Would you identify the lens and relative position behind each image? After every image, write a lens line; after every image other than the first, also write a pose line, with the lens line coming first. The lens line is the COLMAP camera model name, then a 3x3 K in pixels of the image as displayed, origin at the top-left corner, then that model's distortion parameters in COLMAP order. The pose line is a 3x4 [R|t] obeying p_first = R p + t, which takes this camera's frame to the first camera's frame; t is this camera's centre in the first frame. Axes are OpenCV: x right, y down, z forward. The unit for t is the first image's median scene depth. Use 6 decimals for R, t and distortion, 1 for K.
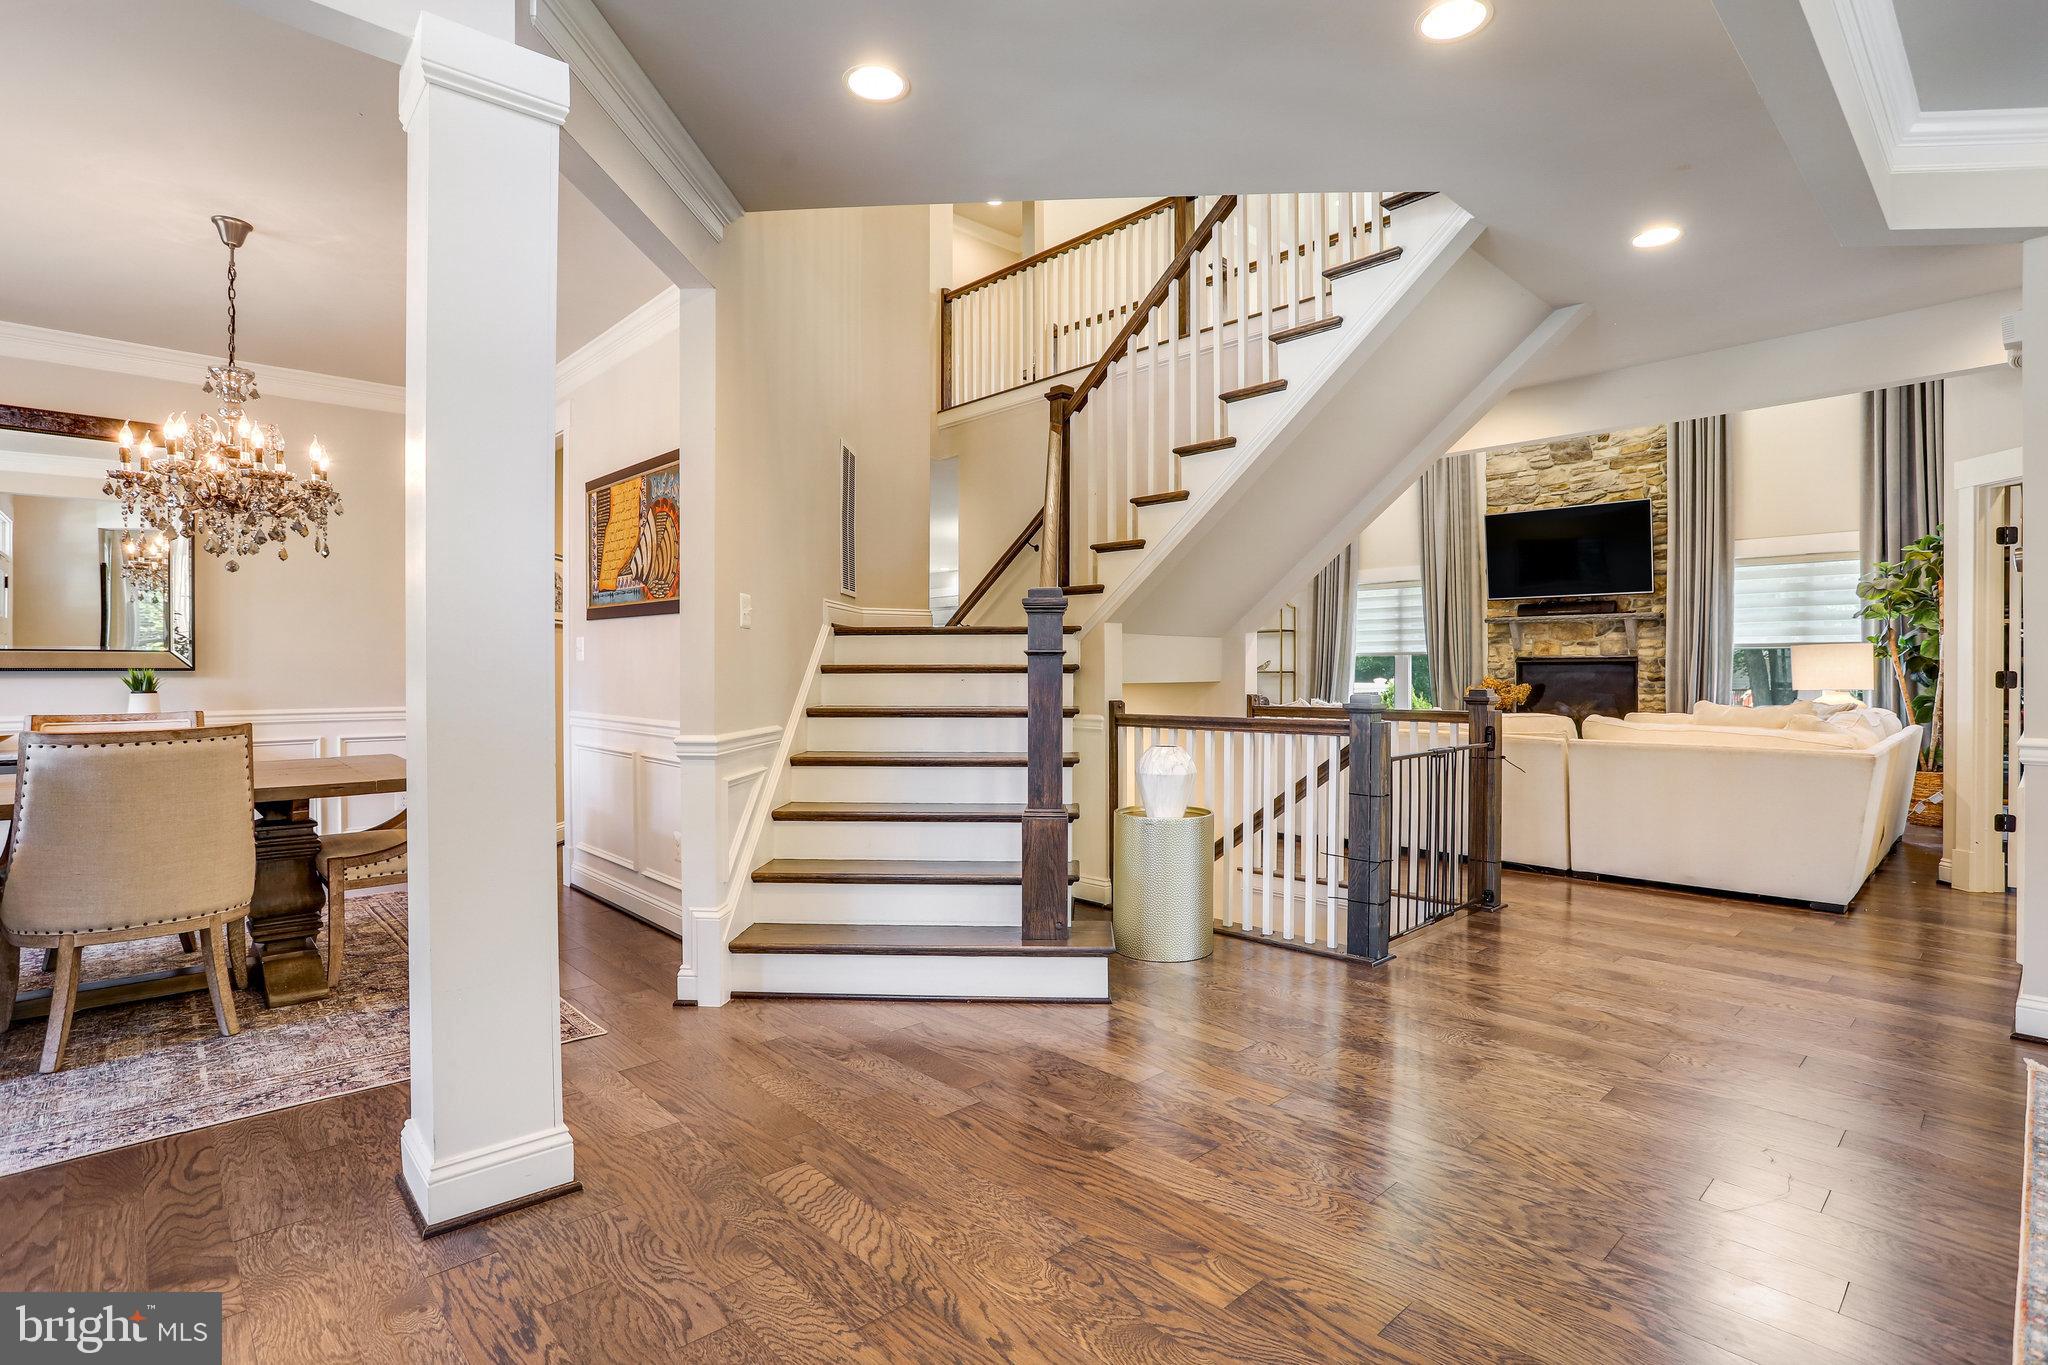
lens RADIAL K [[996.5, 0, 1062.2], [0, 996.5, 668.3], [0, 0, 1]] dist [-0.004857, 0.000770]
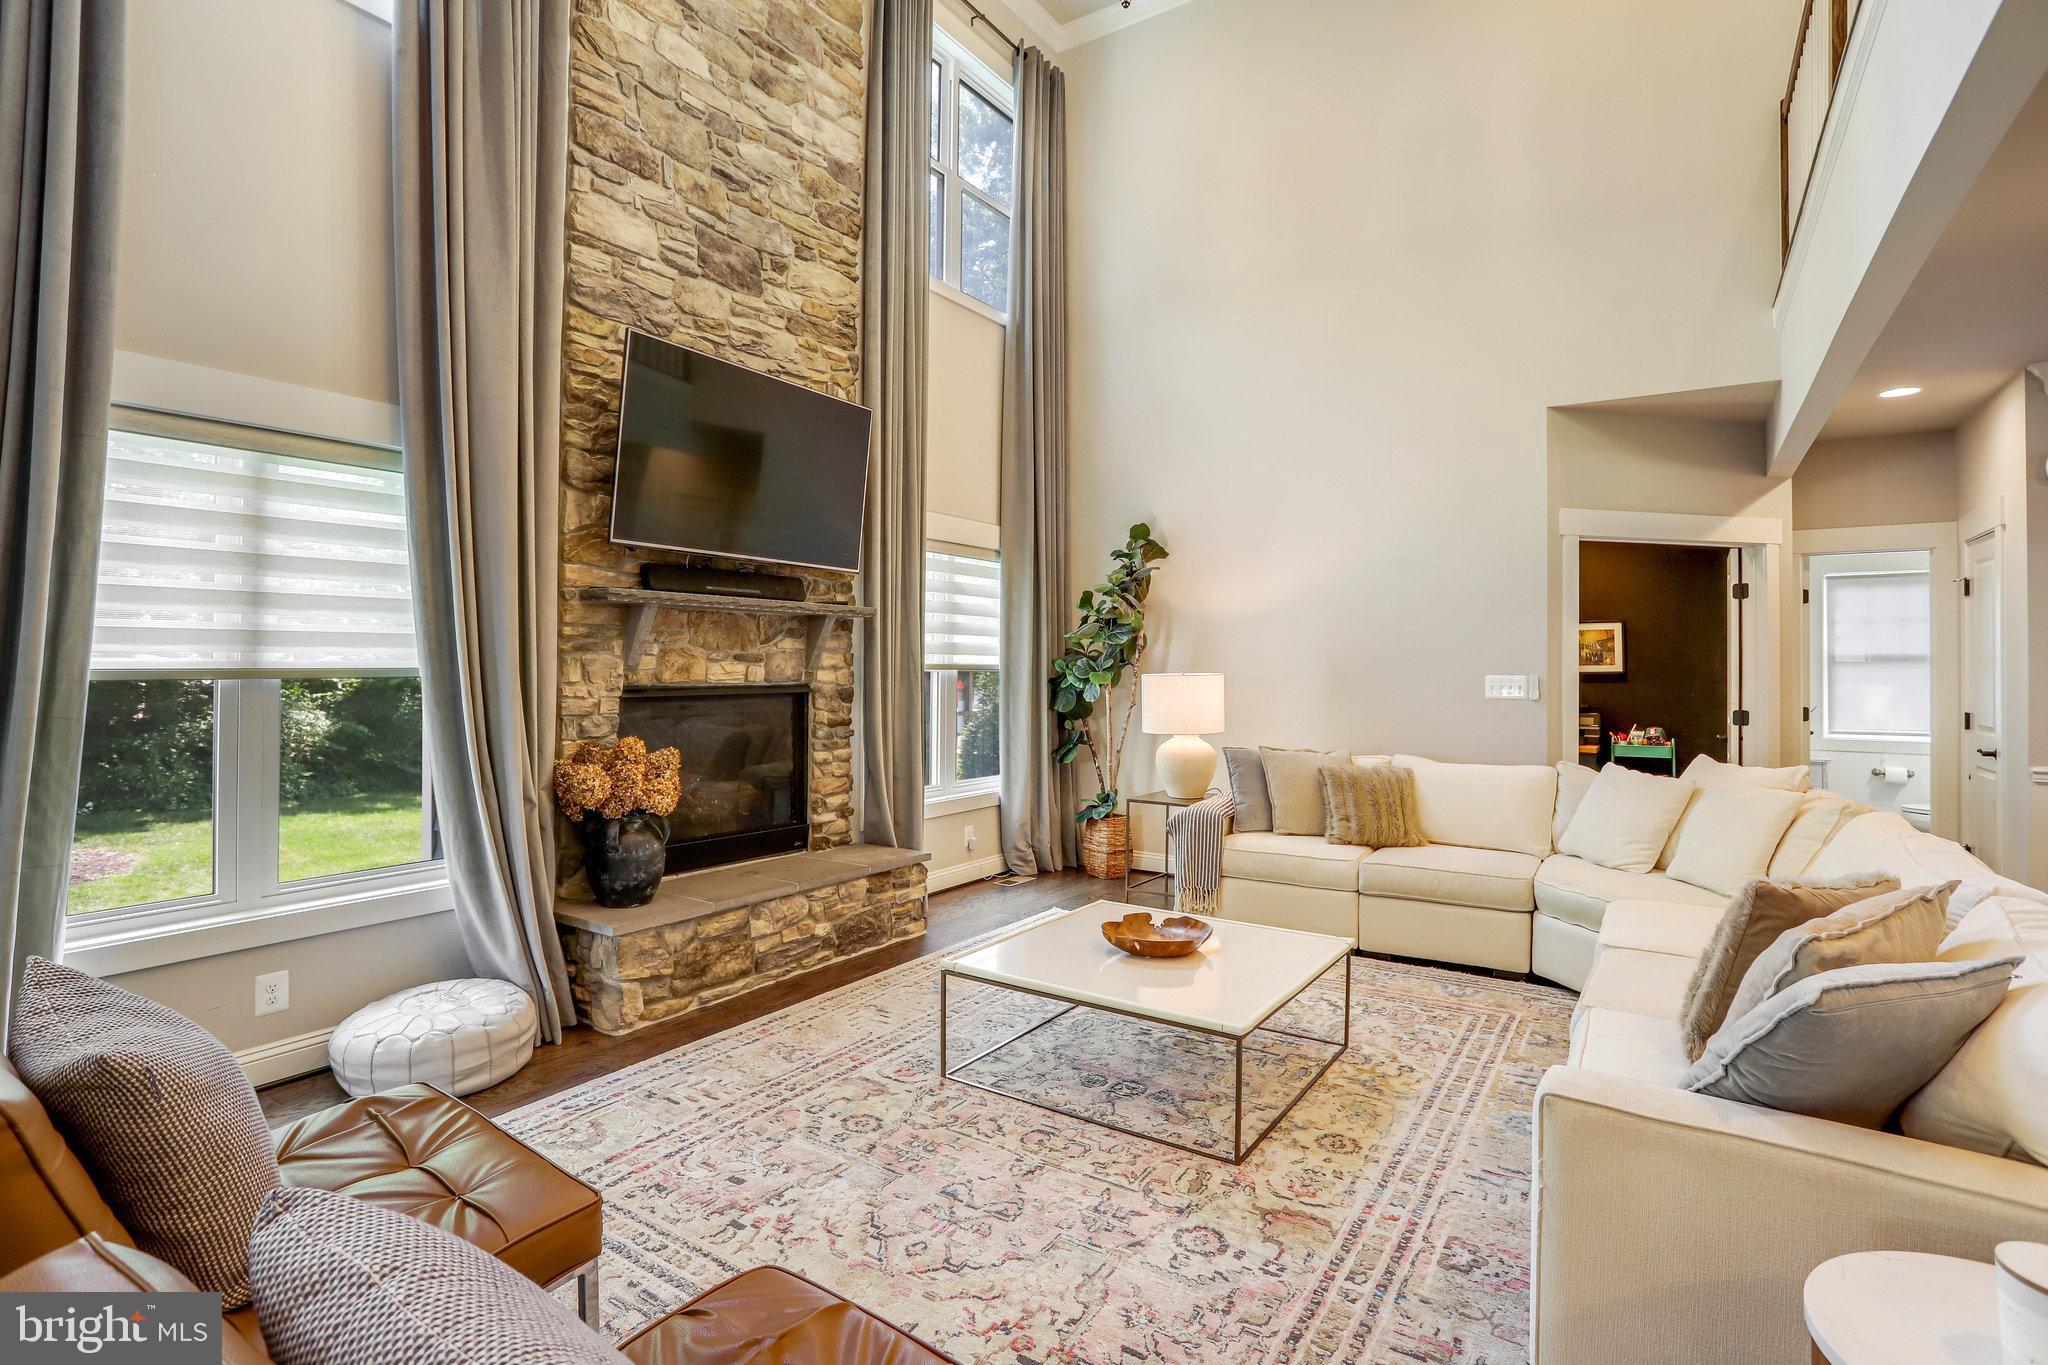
lens RADIAL K [[1001.3, 0, 1028.8], [0, 1001.3, 658.5], [0, 0, 1]] dist [-0.062487, 0.037850]
pose [[-0.211273, 0.008472, 0.977390, 0.011038], [-0.005982, 0.999932, -0.009960, -0.025371], [-0.977409, -0.007952, -0.211208, 1.201745]]
